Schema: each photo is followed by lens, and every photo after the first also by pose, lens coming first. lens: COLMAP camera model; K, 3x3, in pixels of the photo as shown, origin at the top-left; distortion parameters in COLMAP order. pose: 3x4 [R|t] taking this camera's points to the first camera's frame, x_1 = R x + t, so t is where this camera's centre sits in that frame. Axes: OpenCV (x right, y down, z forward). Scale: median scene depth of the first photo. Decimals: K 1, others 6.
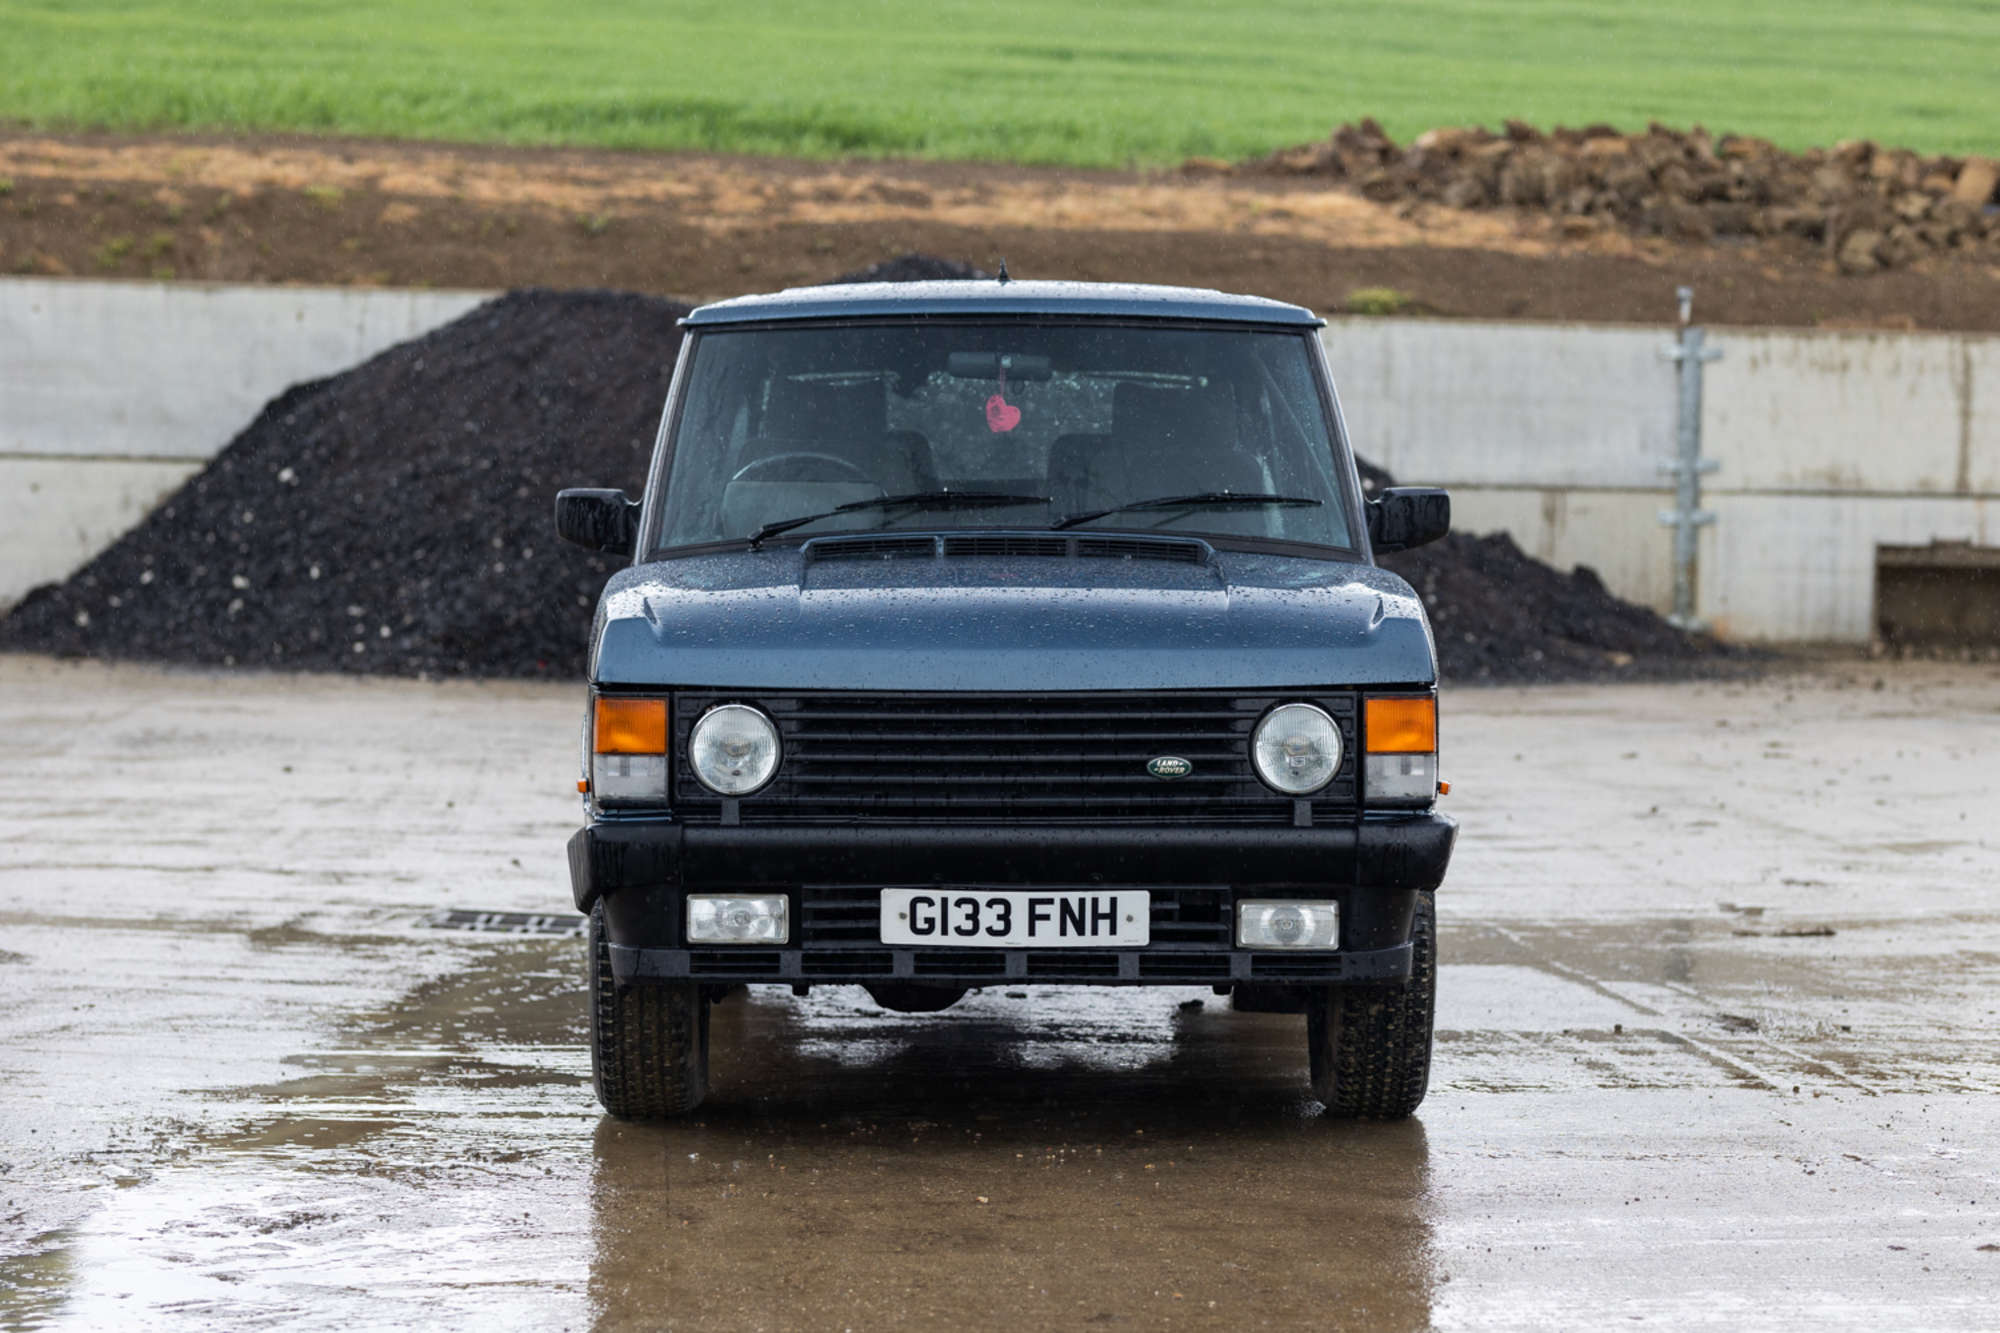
lens RADIAL K [[4898.4, 0, 1000.0], [0, 4898.4, 666.5], [0, 0, 1]] dist [0.017864, 0.252548]
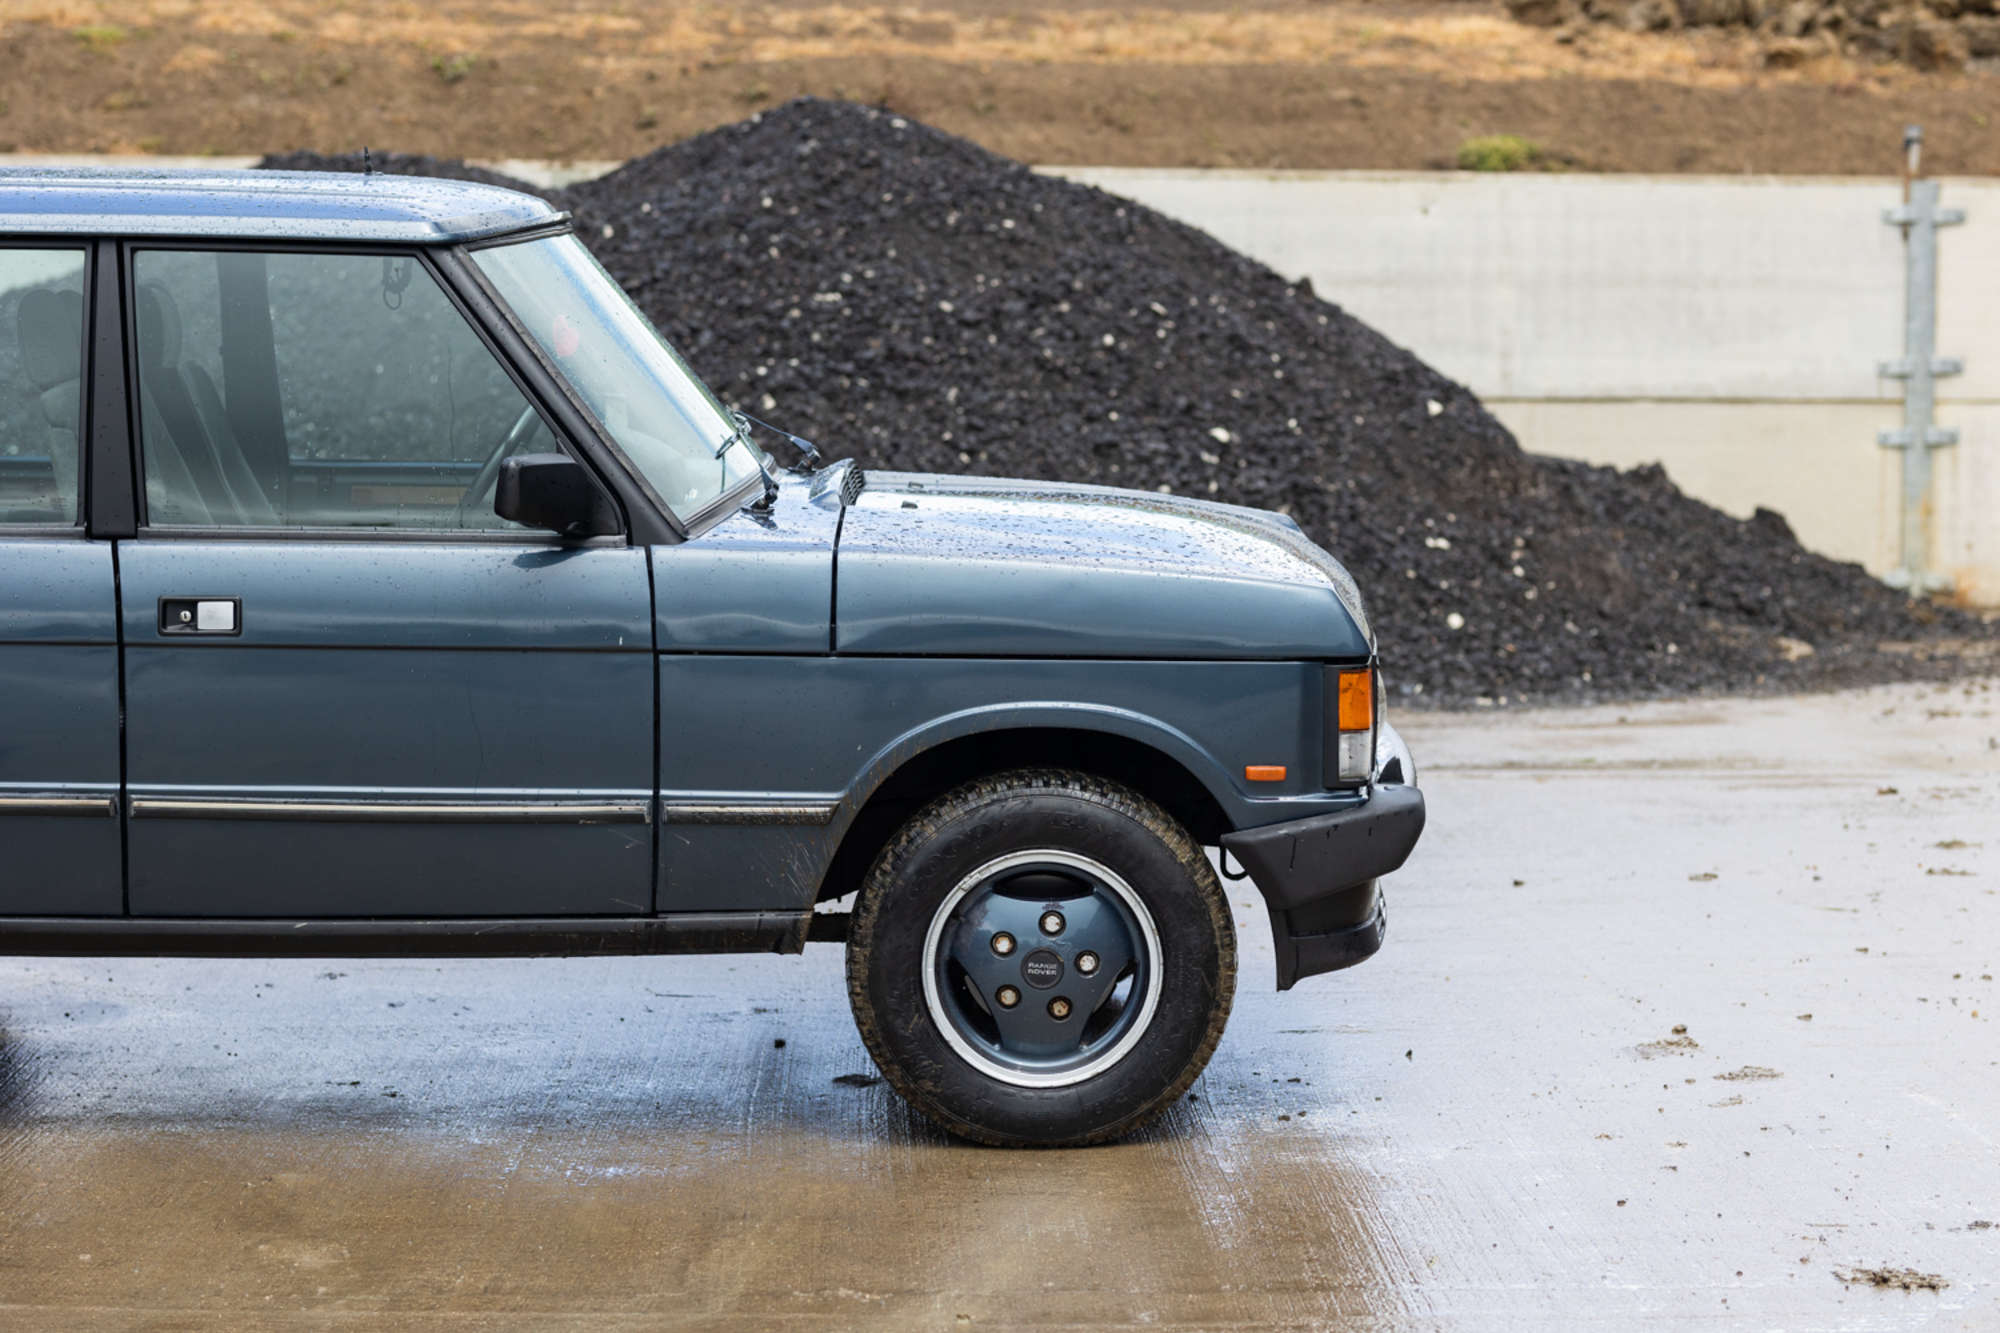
lens RADIAL K [[4773.6, 0, 1000.0], [0, 4773.6, 666.5], [0, 0, 1]] dist [-0.004637, 0.222717]
pose [[0.996651, -0.008616, -0.081321, 0.059819], [0.010947, 0.999541, 0.028259, -0.017476], [0.081040, -0.029055, 0.996287, 0.265280]]
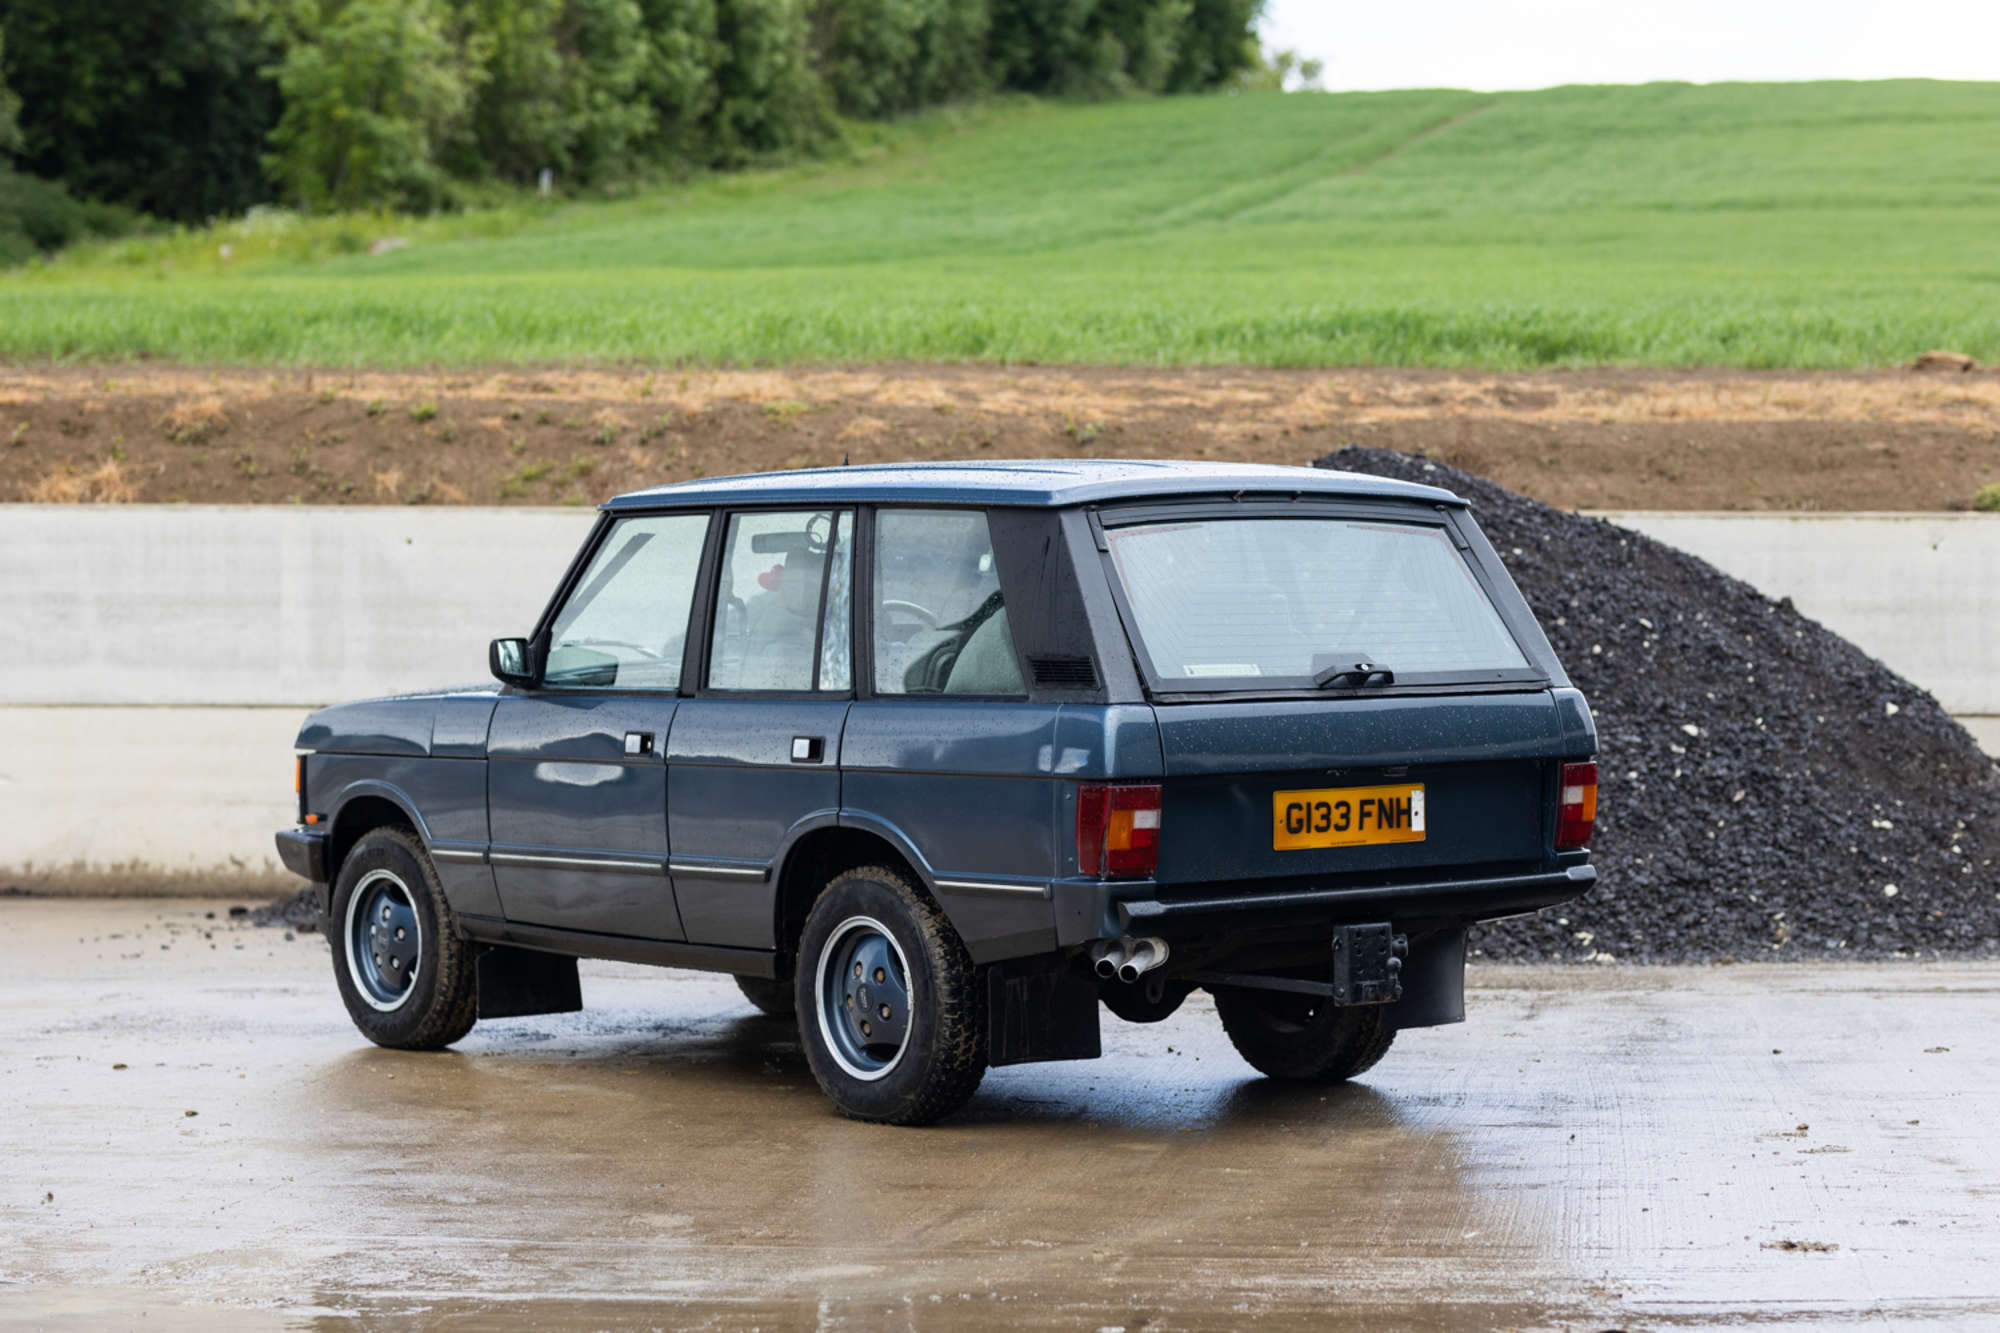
lens RADIAL K [[4767.7, 0, 993.0], [0, 4767.7, 640.2], [0, 0, 1]] dist [-0.000992, 0.226034]
pose [[0.965076, -0.021309, -0.261103, 0.120964], [0.004468, 0.997880, -0.064922, 0.001755], [0.261933, 0.061488, 0.963125, 0.177052]]
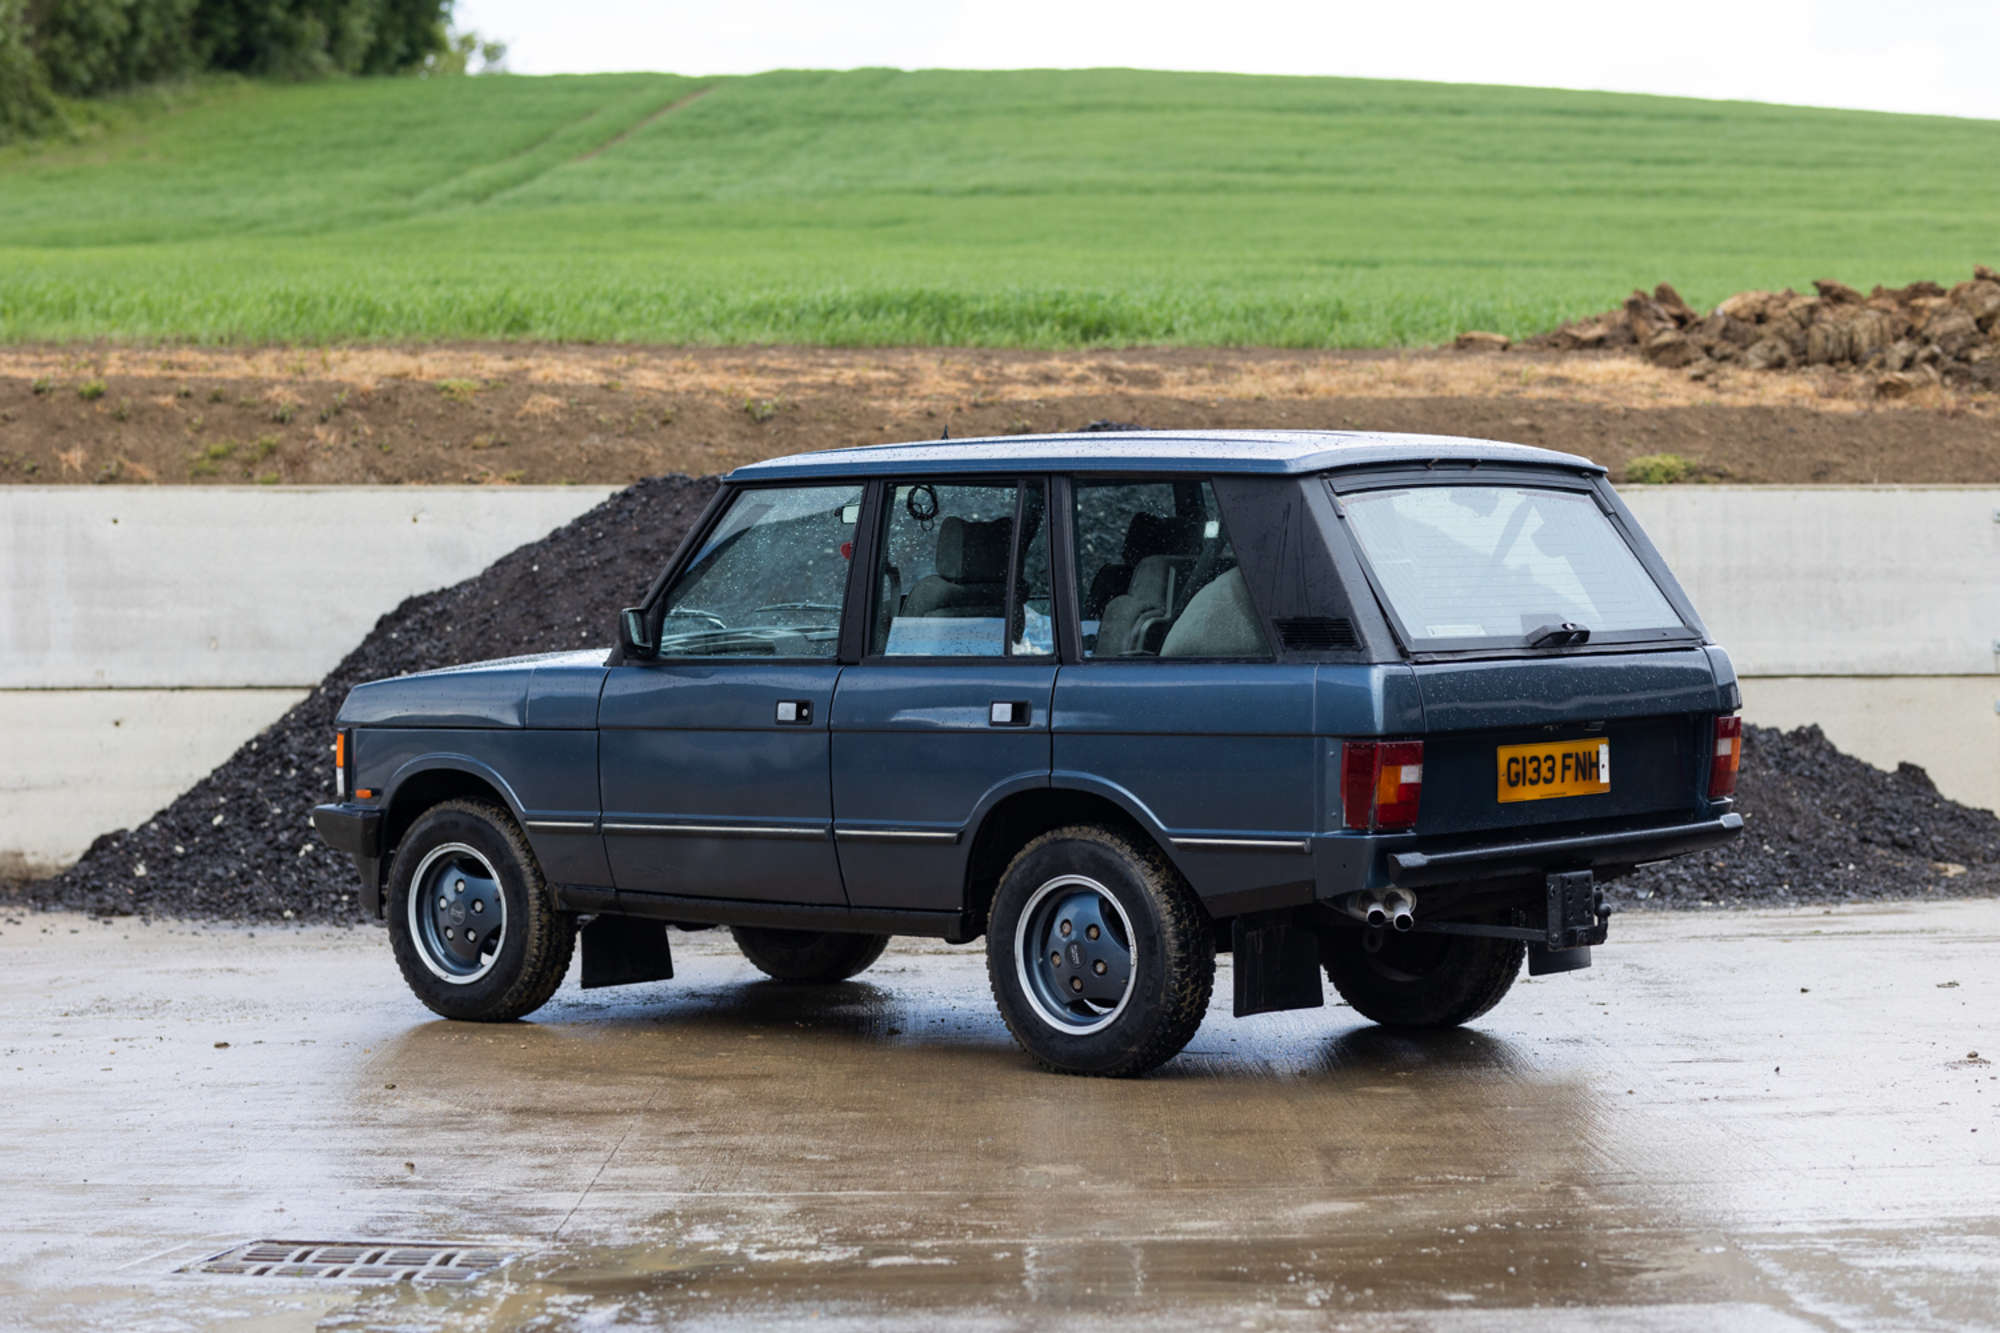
lens RADIAL K [[4767.7, 0, 993.0], [0, 4767.7, 640.2], [0, 0, 1]] dist [-0.000992, 0.226034]
pose [[0.996281, -0.030839, -0.080458, 0.026131], [0.026146, 0.997930, -0.058754, 0.002667], [0.082104, 0.056432, 0.995025, 0.149378]]
